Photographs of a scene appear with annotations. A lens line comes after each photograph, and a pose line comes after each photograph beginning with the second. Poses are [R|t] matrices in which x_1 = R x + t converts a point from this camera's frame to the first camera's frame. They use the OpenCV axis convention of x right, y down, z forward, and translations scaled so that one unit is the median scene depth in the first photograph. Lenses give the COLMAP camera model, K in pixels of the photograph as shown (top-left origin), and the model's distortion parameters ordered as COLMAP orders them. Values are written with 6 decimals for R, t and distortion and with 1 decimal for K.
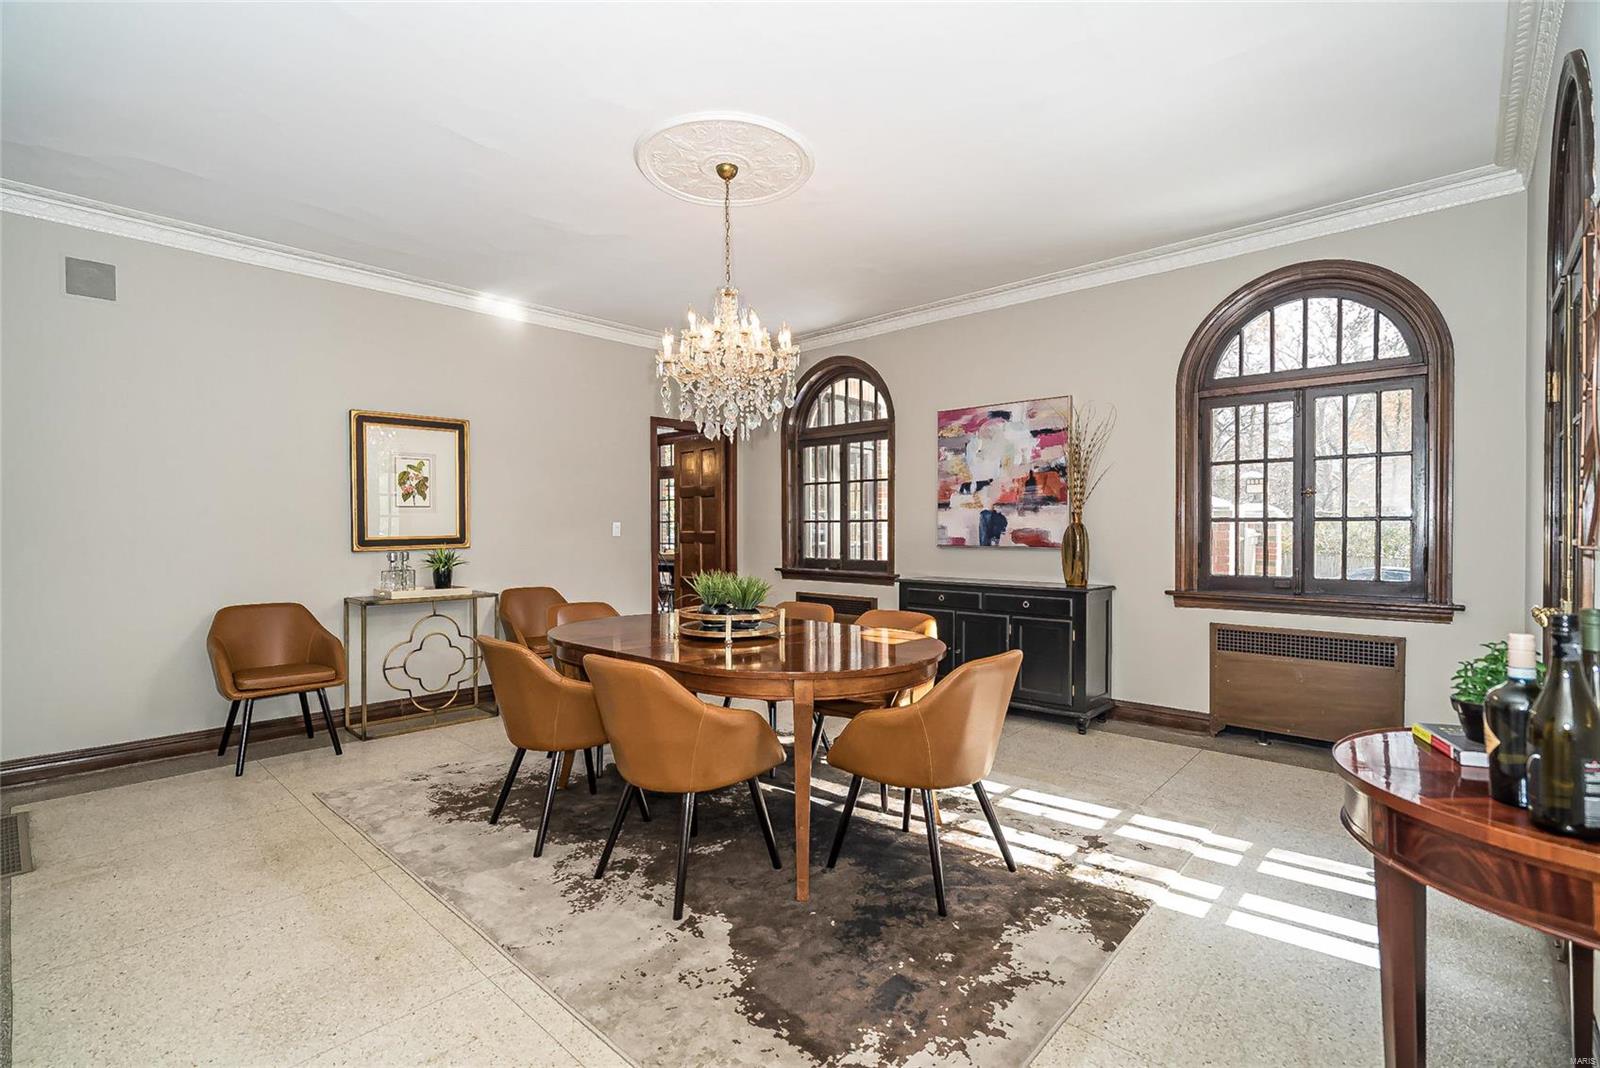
lens RADIAL K [[728.8, 0, 792.8], [0, 728.8, 534.0], [0, 0, 1]] dist [-0.002299, -0.000151]
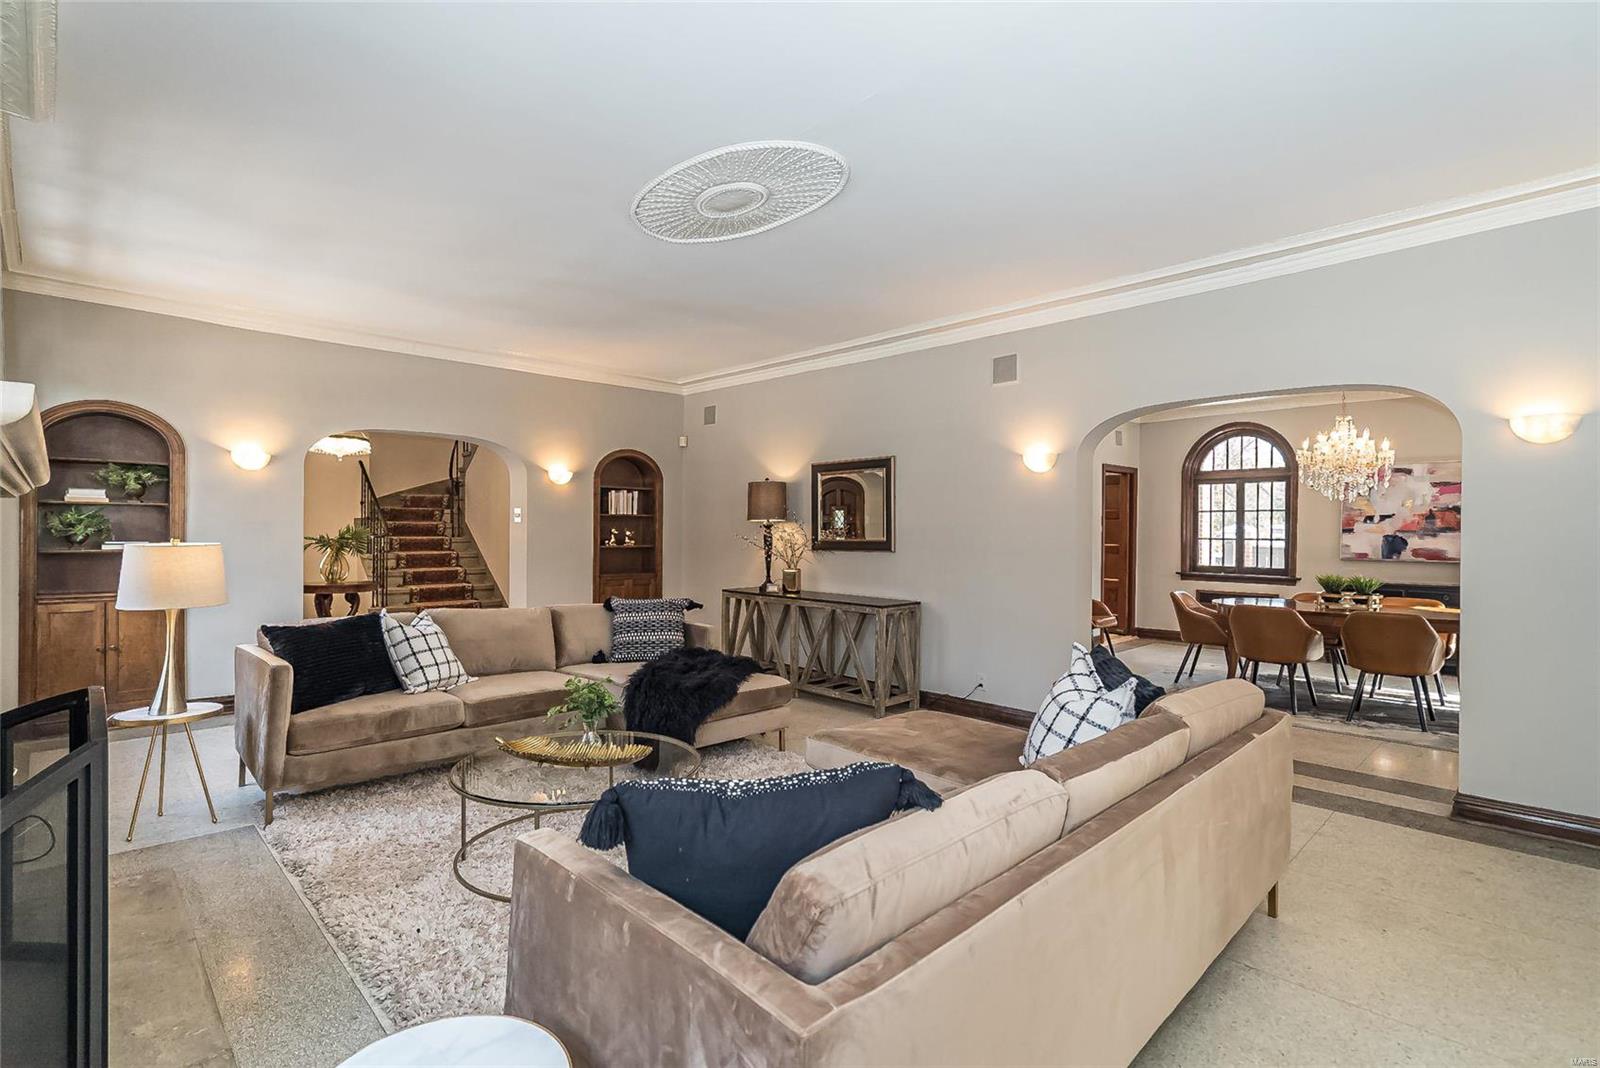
lens RADIAL K [[756.2, 0, 793.3], [0, 756.2, 532.4], [0, 0, 1]] dist [-0.003003, -0.001013]
pose [[0.998750, 0.023159, -0.044292, -1.057416], [-0.024050, 0.999517, -0.019671, 0.026042], [0.043815, 0.020711, 0.998825, -0.701130]]
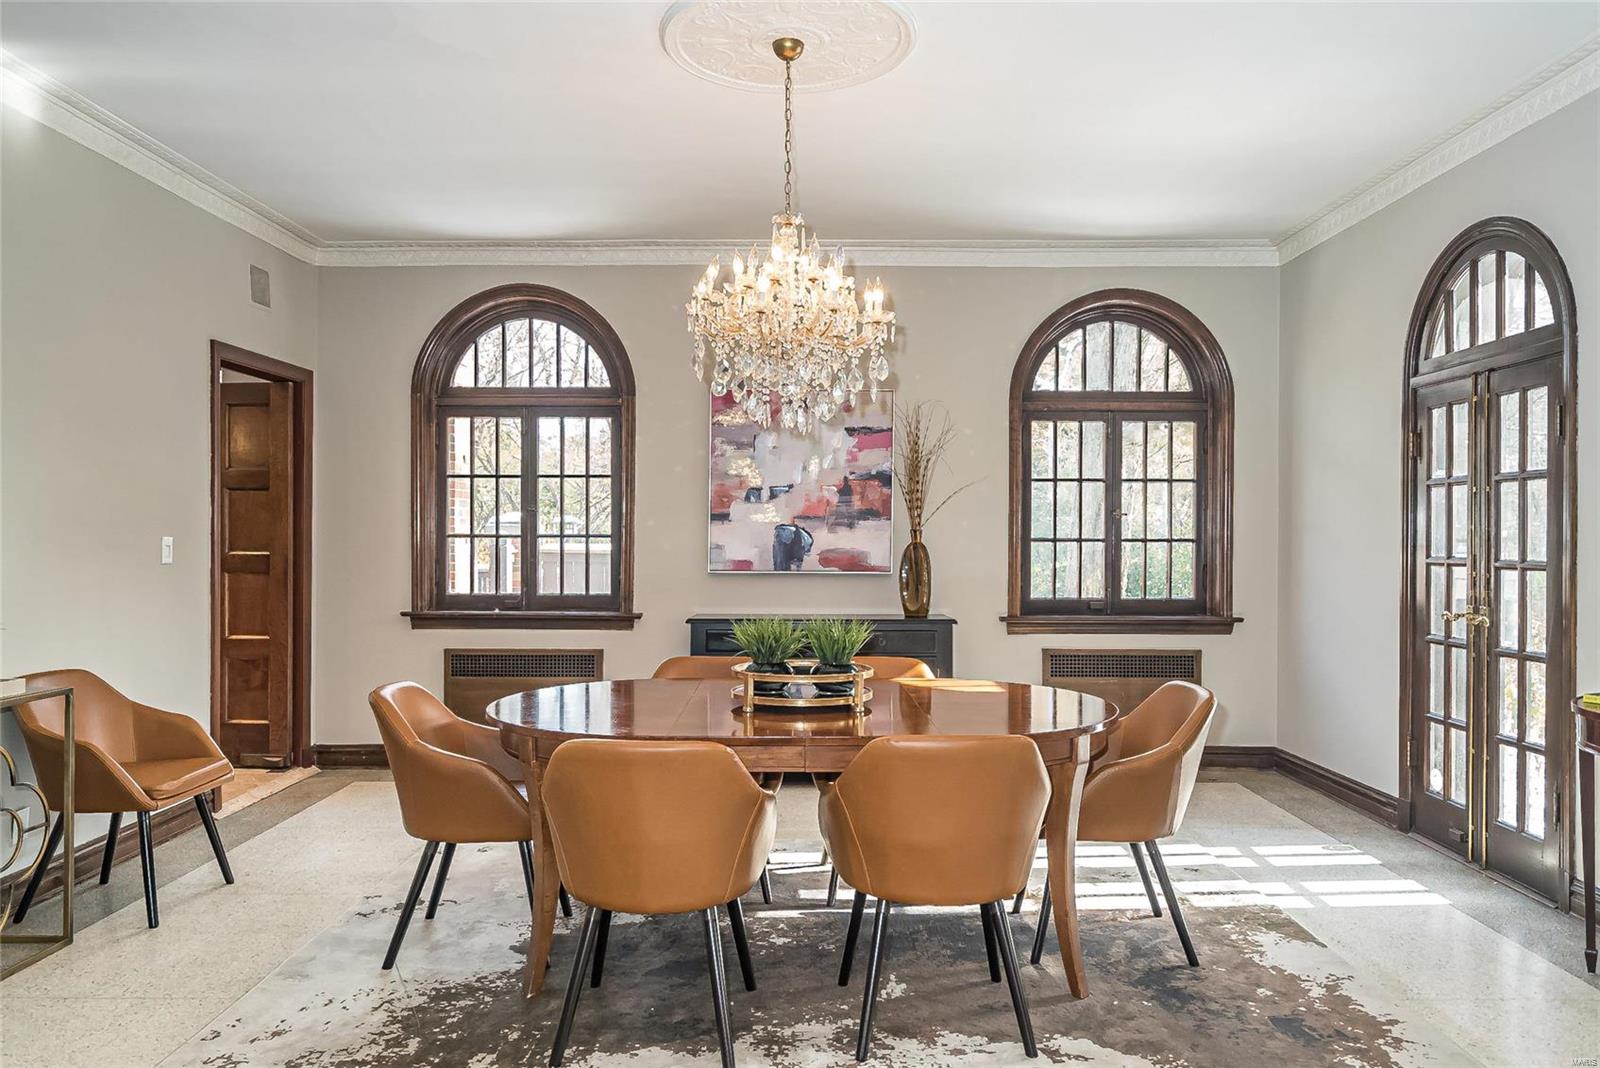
lens RADIAL K [[1103.8, 0, 798.2], [0, 1103.8, 532.2], [0, 0, 1]] dist [0.011211, -0.002347]
pose [[0.734044, 0.009722, 0.679032, -0.628346], [0.002193, 0.999858, -0.016686, -0.006451], [-0.679098, 0.013738, 0.733919, 0.161244]]
